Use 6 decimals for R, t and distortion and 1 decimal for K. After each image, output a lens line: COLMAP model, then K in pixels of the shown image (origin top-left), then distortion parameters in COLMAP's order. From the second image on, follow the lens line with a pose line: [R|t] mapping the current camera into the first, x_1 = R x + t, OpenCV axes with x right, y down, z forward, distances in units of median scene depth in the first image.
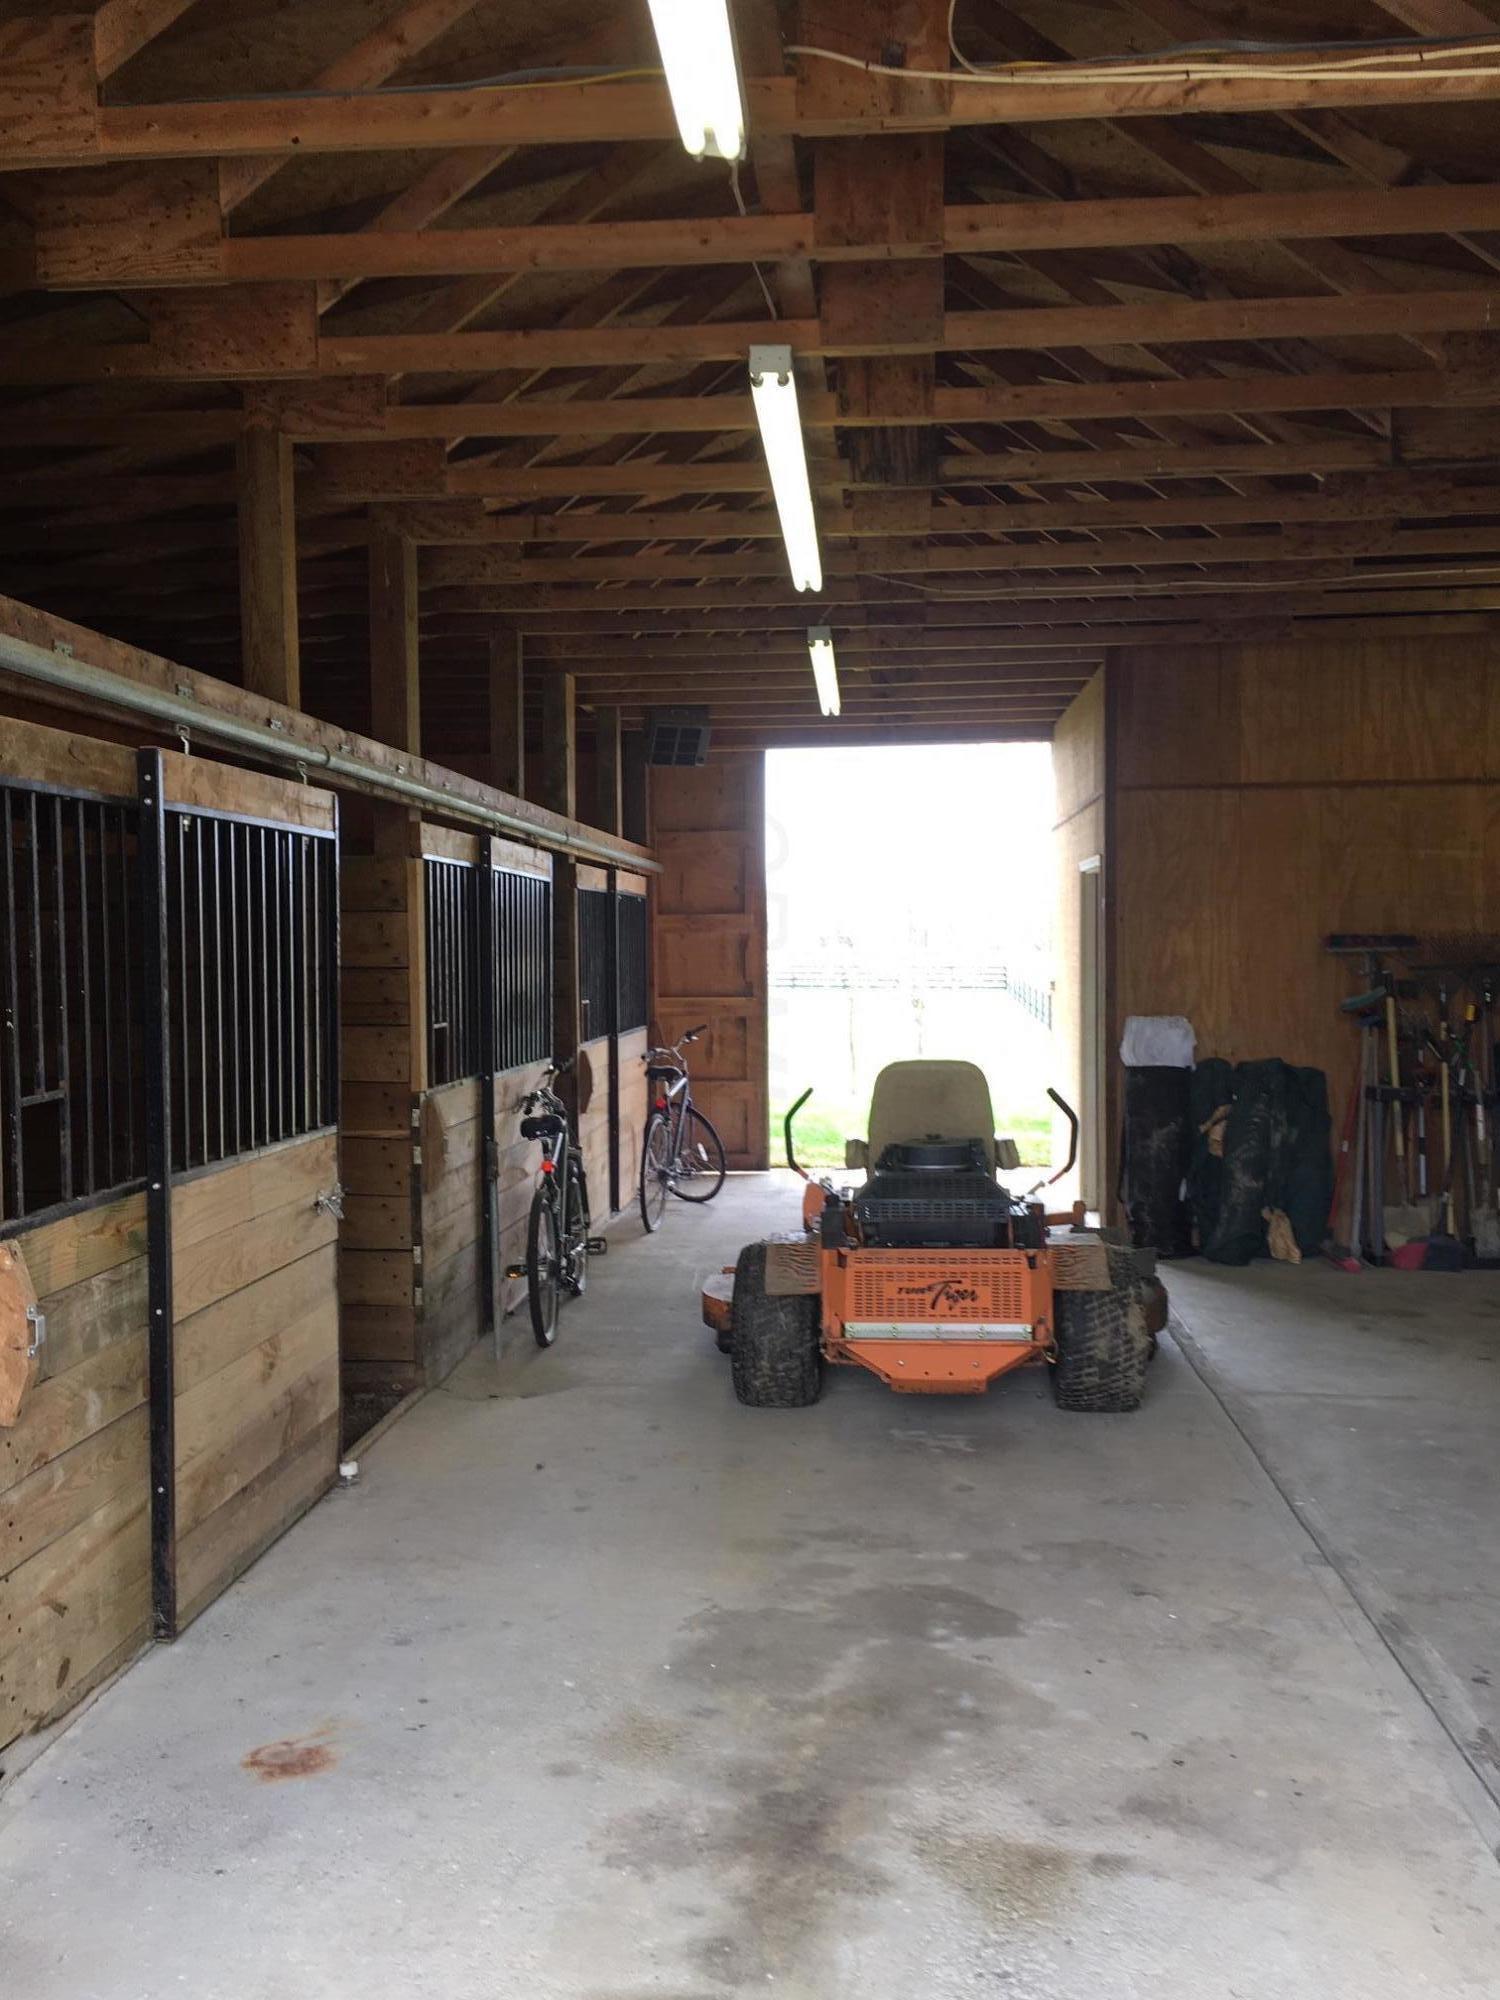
lens RADIAL K [[1689.0, 0, 750.0], [0, 1689.0, 1000.0], [0, 0, 1]] dist [0.093513, -0.121174]
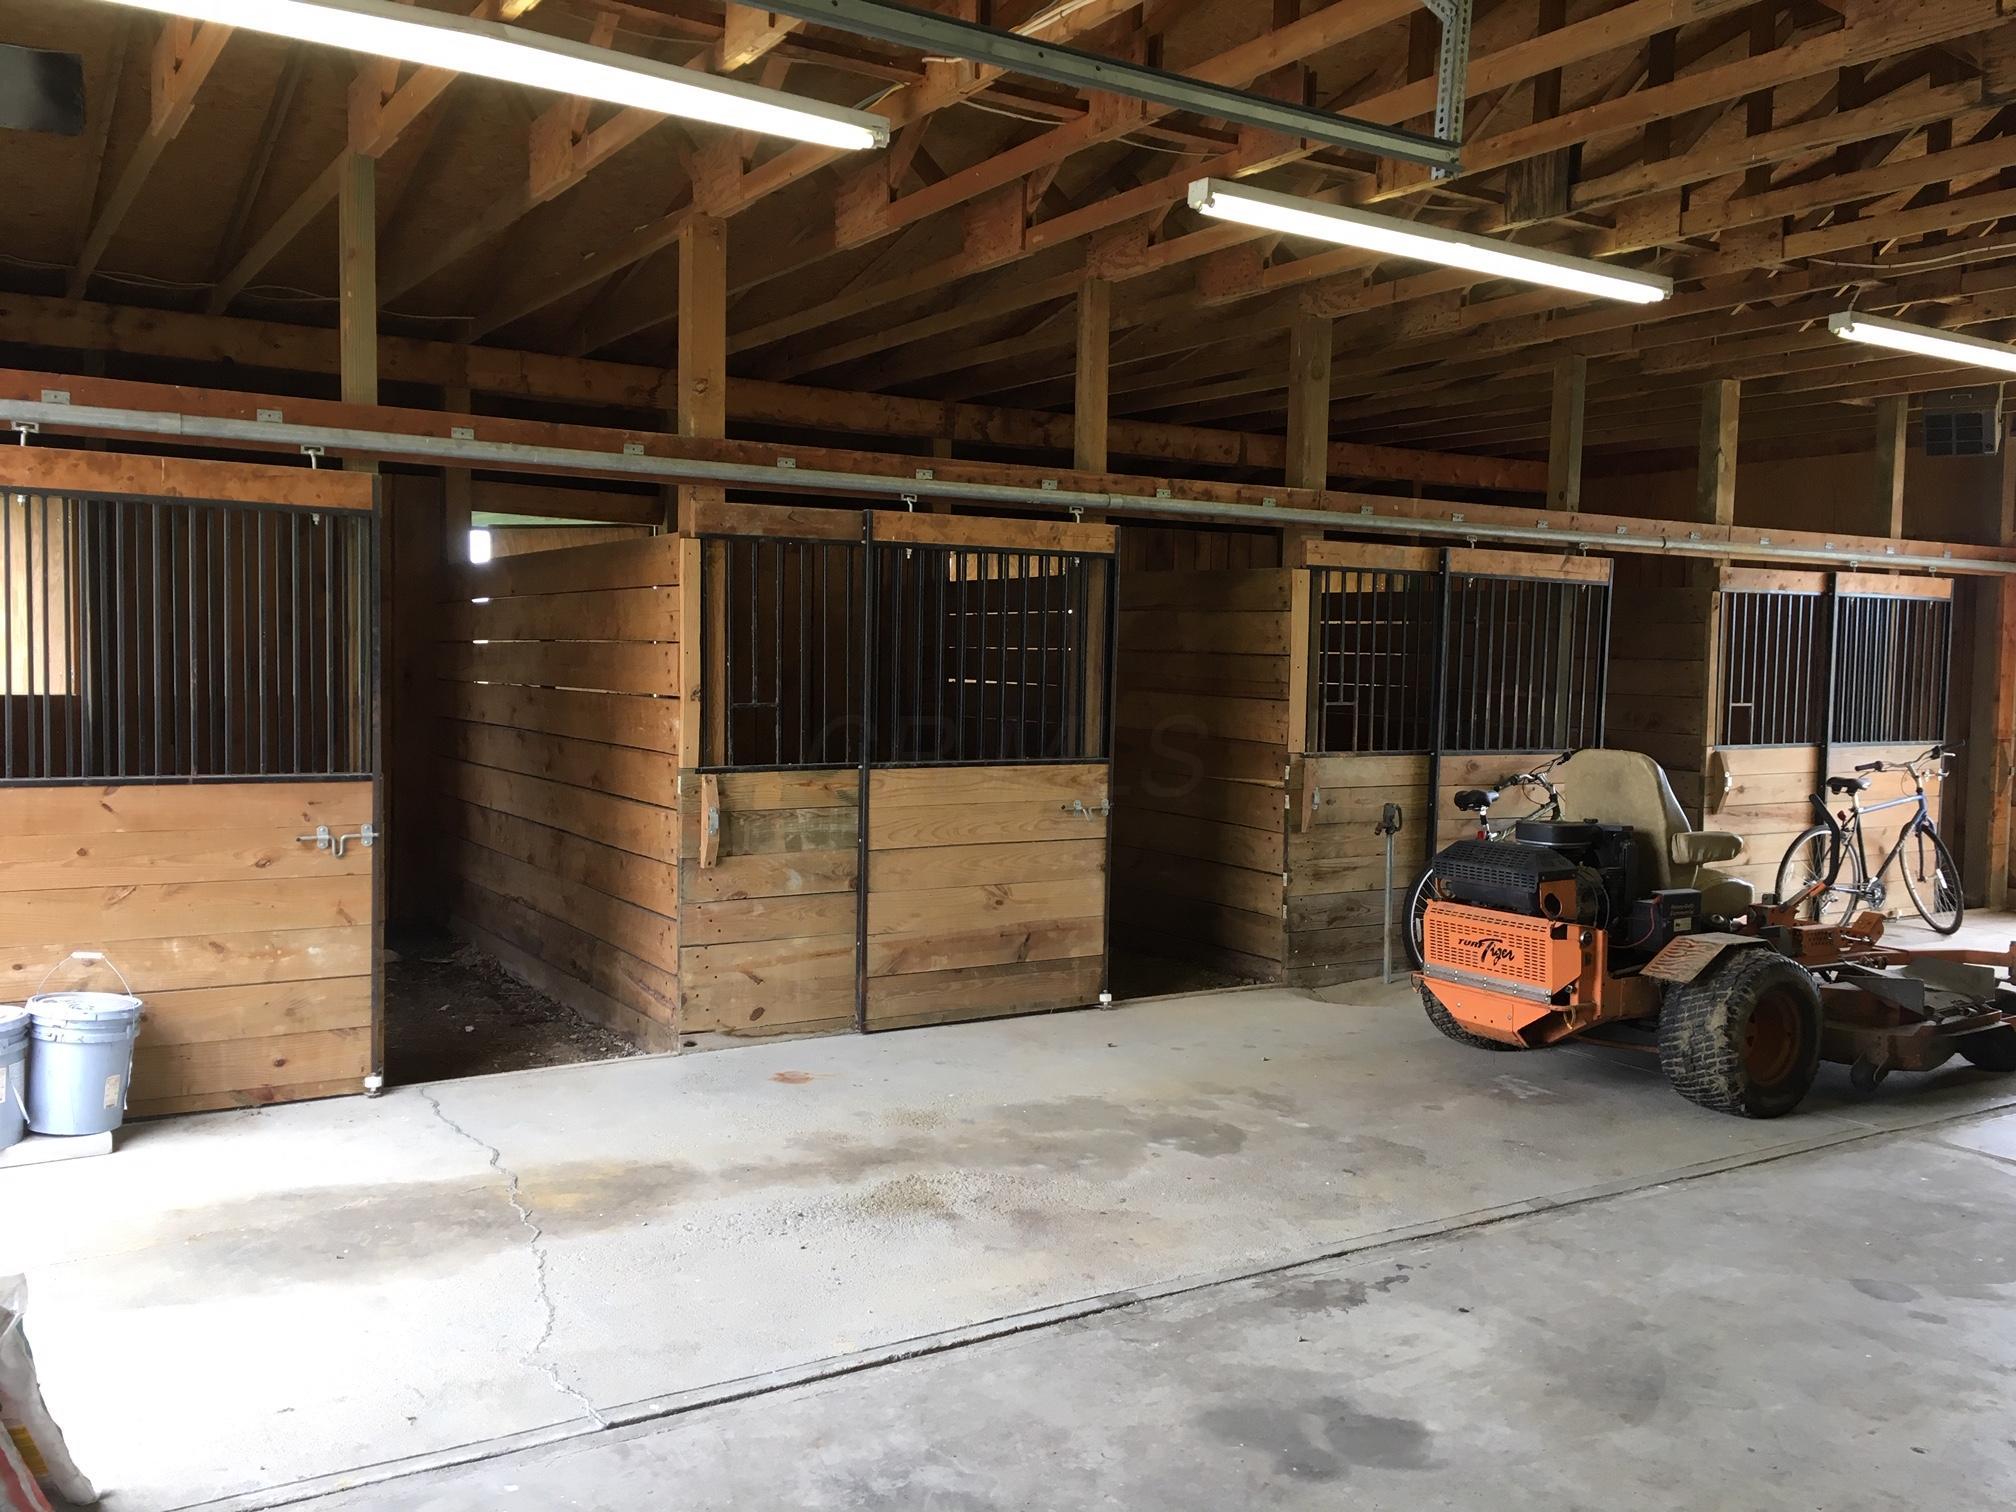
lens RADIAL K [[1702.5, 0, 1008.0], [0, 1702.5, 756.0], [0, 0, 1]] dist [0.093513, -0.121174]
pose [[0.605347, 0.066764, -0.793157, 1.055689], [-0.048553, 0.997718, 0.046926, 0.009865], [0.794480, 0.010103, 0.607207, 0.073710]]
